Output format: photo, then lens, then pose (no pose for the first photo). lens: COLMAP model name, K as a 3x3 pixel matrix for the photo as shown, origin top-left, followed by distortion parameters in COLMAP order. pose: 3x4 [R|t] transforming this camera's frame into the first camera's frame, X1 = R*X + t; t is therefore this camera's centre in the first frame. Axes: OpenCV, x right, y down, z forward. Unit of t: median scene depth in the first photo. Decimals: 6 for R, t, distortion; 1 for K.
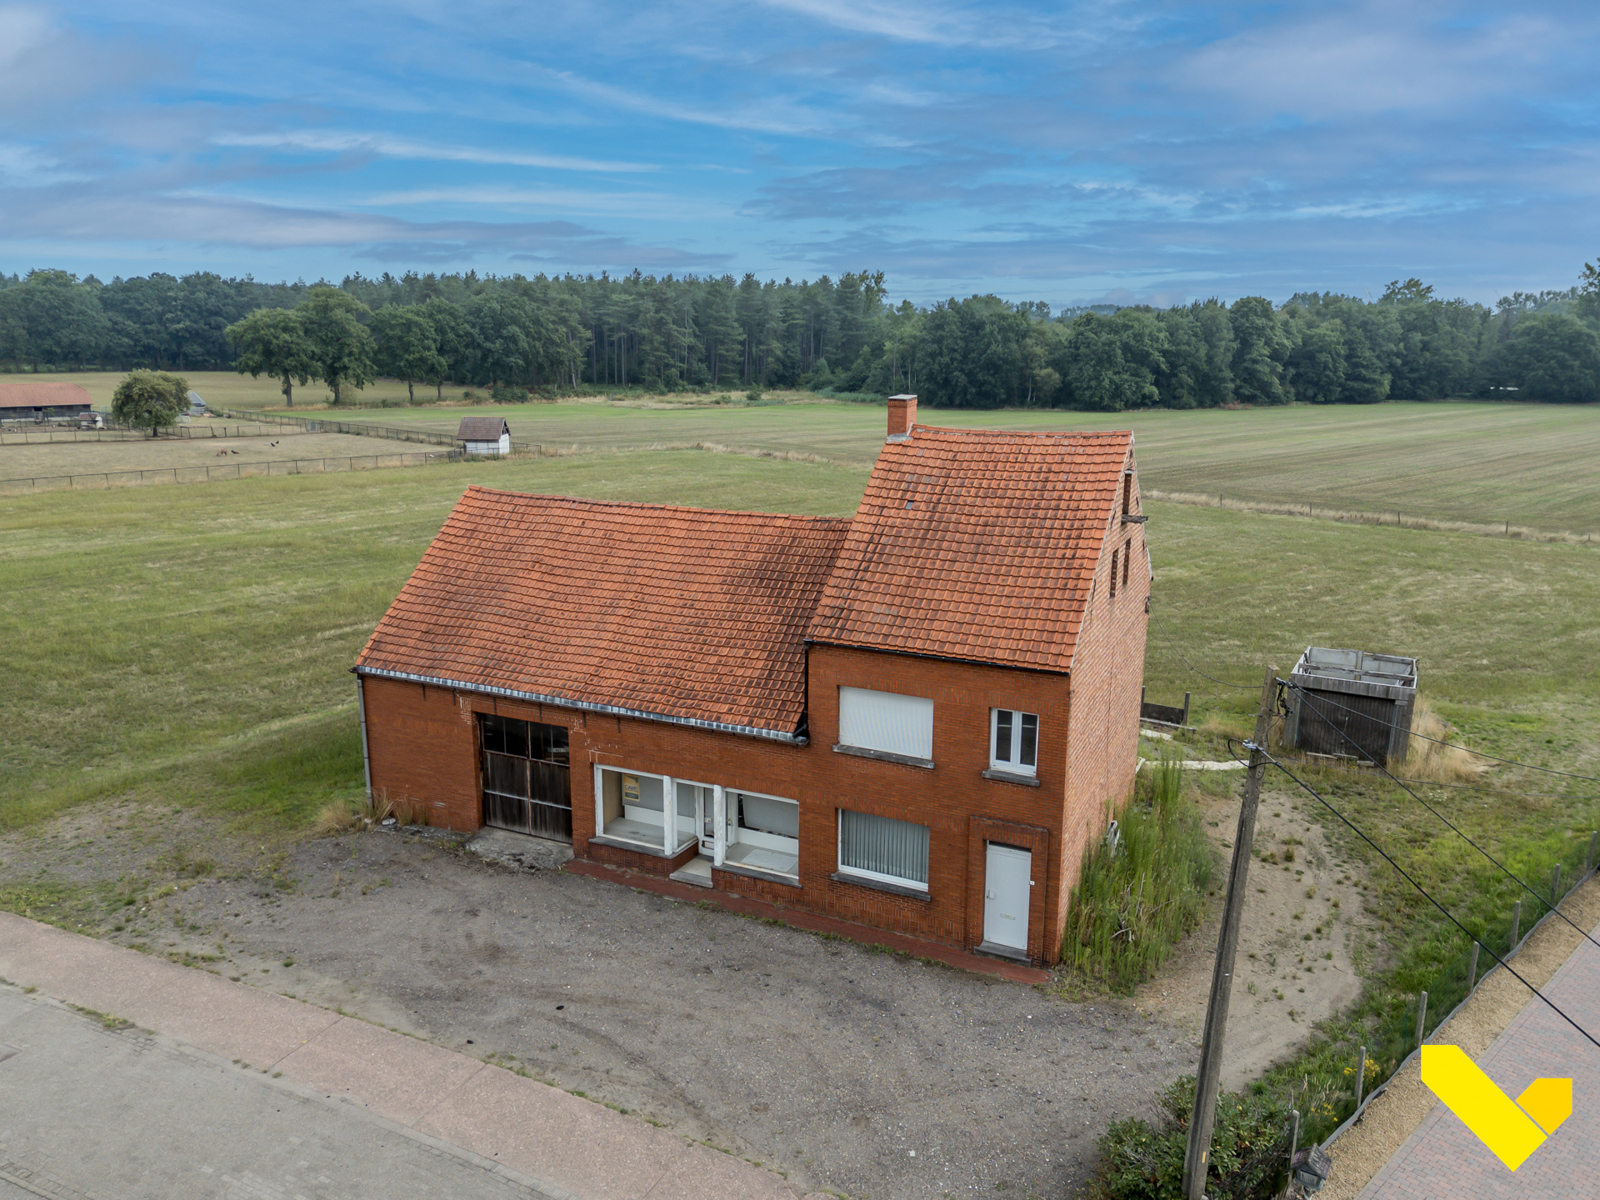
lens RADIAL K [[1152.2, 0, 794.1], [0, 1152.2, 609.8], [0, 0, 1]] dist [0.093739, -0.106766]
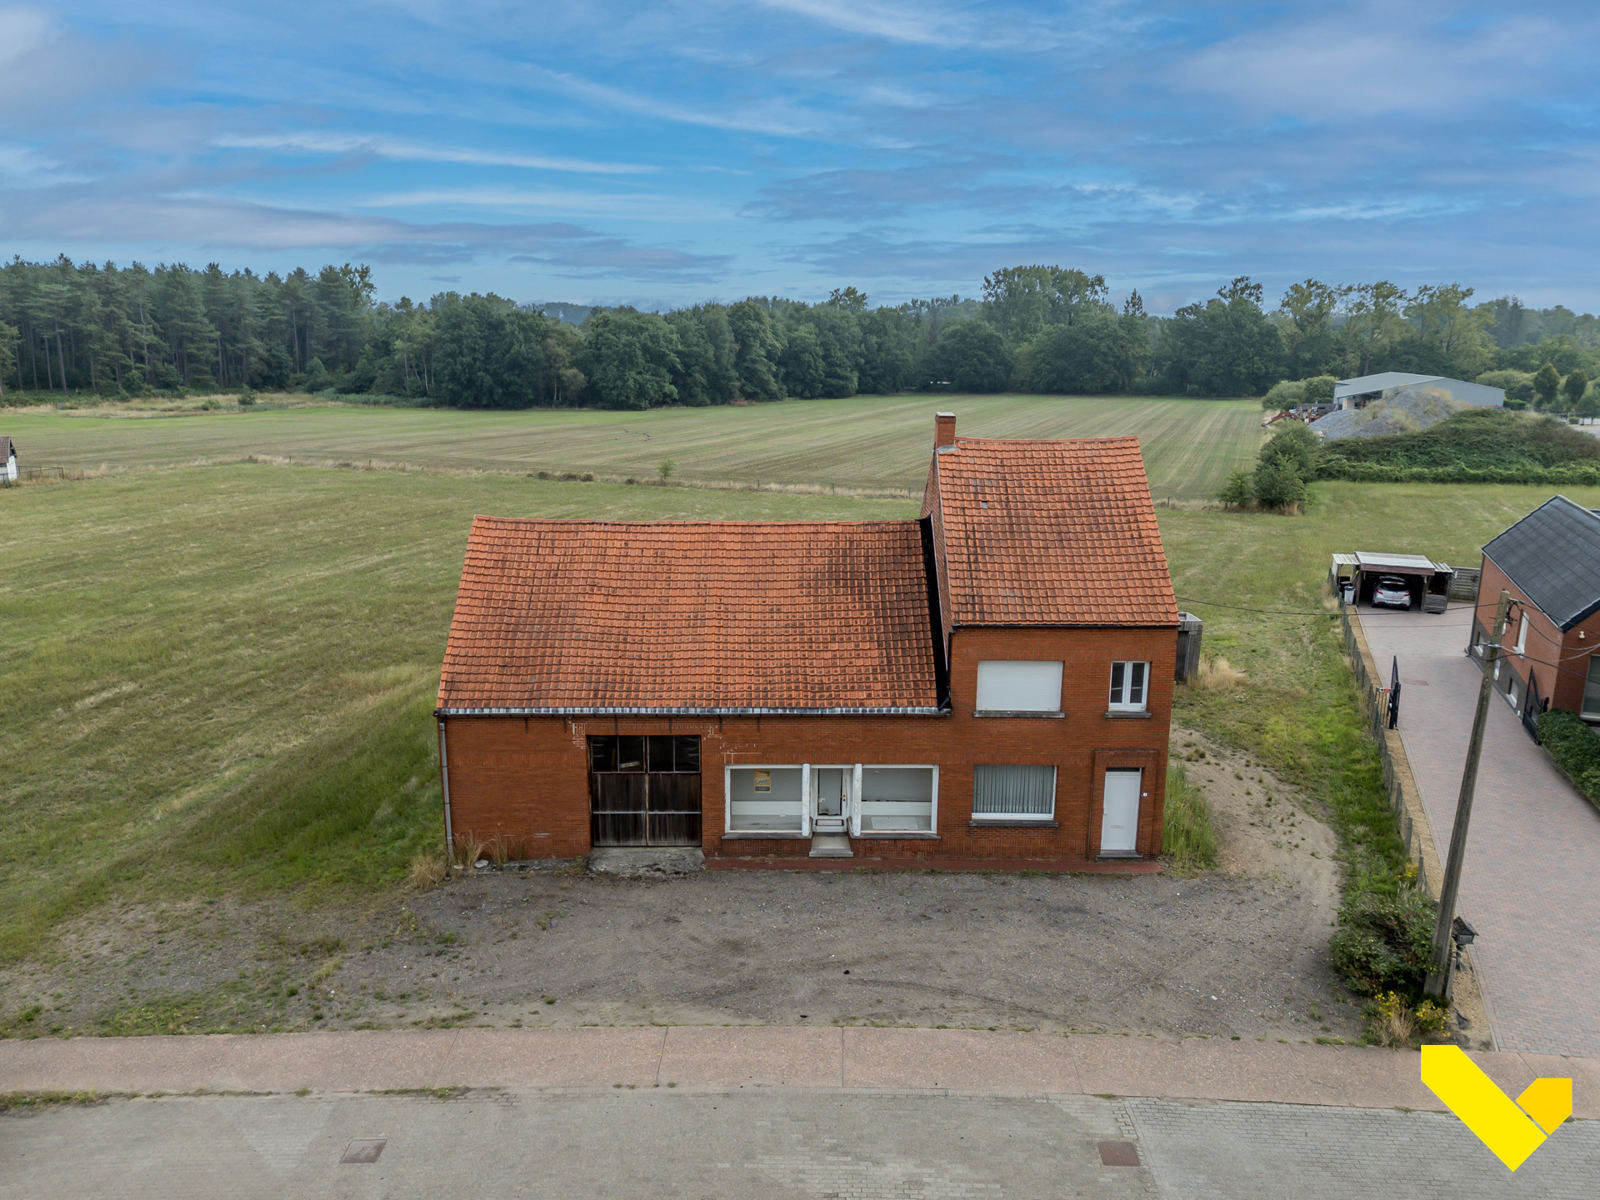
lens RADIAL K [[1152.2, 0, 794.1], [0, 1152.2, 609.8], [0, 0, 1]] dist [0.093739, -0.106766]
pose [[0.902744, -0.101268, 0.418088, -0.502643], [0.100310, 0.994659, 0.024332, -0.027409], [-0.418318, 0.019973, 0.908081, 0.000304]]
